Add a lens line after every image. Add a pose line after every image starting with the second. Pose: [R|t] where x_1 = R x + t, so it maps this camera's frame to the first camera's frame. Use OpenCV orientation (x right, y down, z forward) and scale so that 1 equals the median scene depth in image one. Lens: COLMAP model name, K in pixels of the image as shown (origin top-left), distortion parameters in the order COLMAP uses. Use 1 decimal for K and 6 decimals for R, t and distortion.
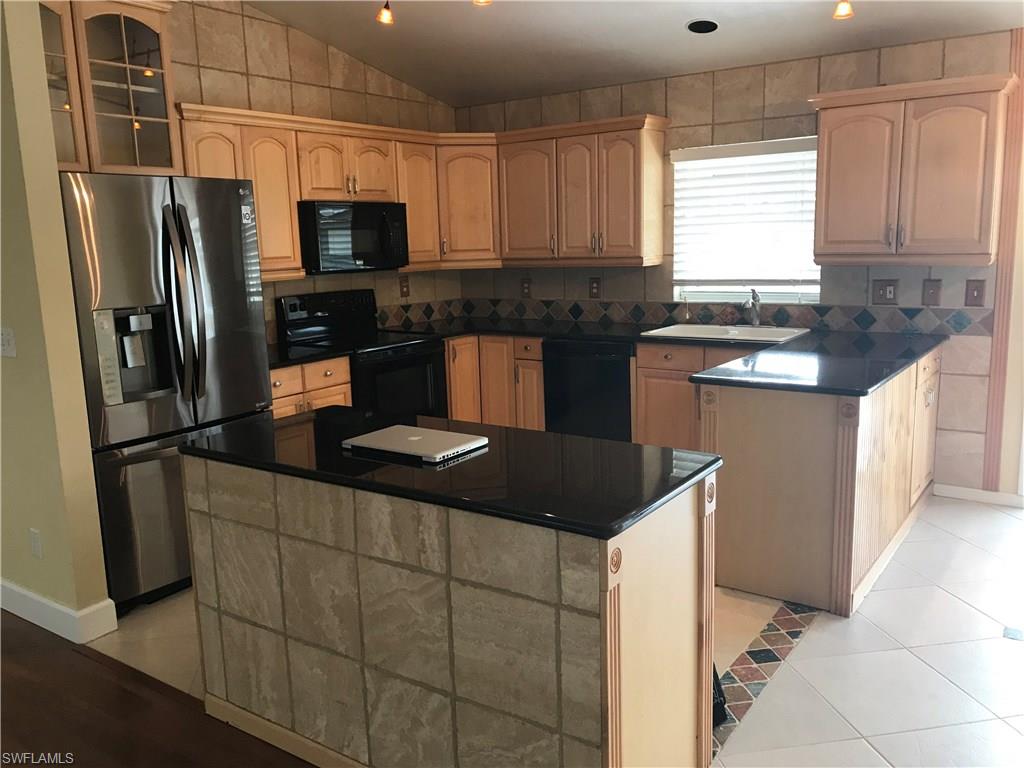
lens RADIAL K [[838.5, 0, 522.0], [0, 838.5, 377.9], [0, 0, 1]] dist [-0.004567, -0.002347]
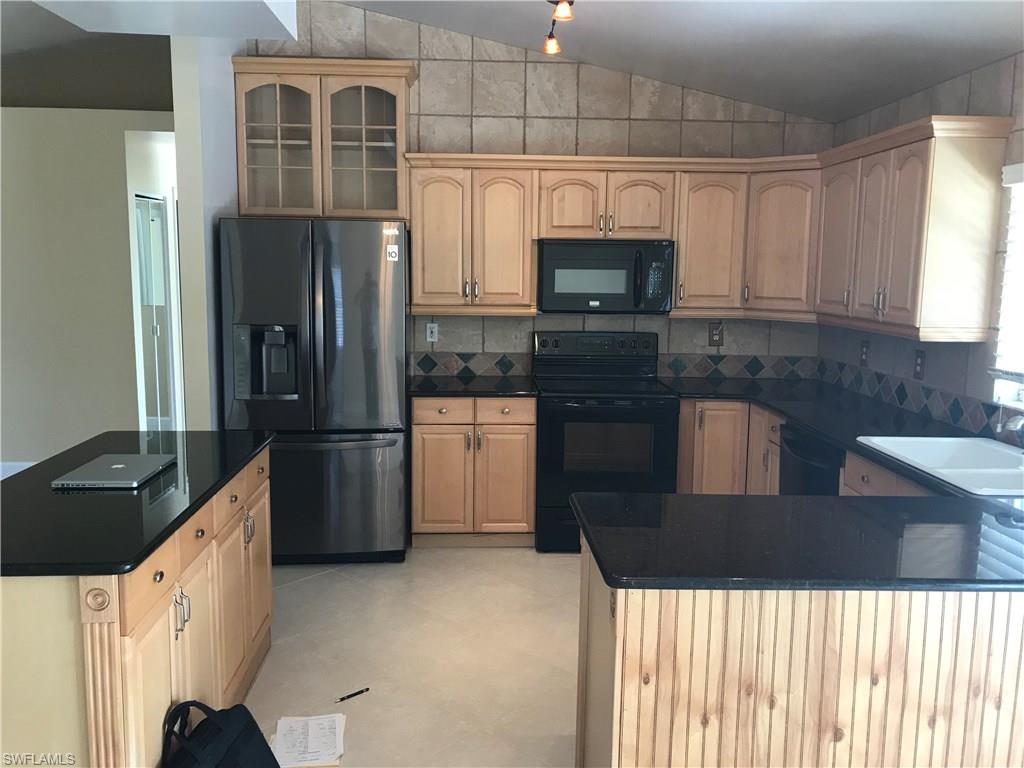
lens RADIAL K [[838.5, 0, 477.5], [0, 838.5, 371.6], [0, 0, 1]] dist [-0.004567, -0.002347]
pose [[0.599153, 0.140788, -0.788159, 0.485569], [-0.165764, 0.984901, 0.049919, -0.087882], [0.783287, 0.100740, 0.613444, 0.328142]]
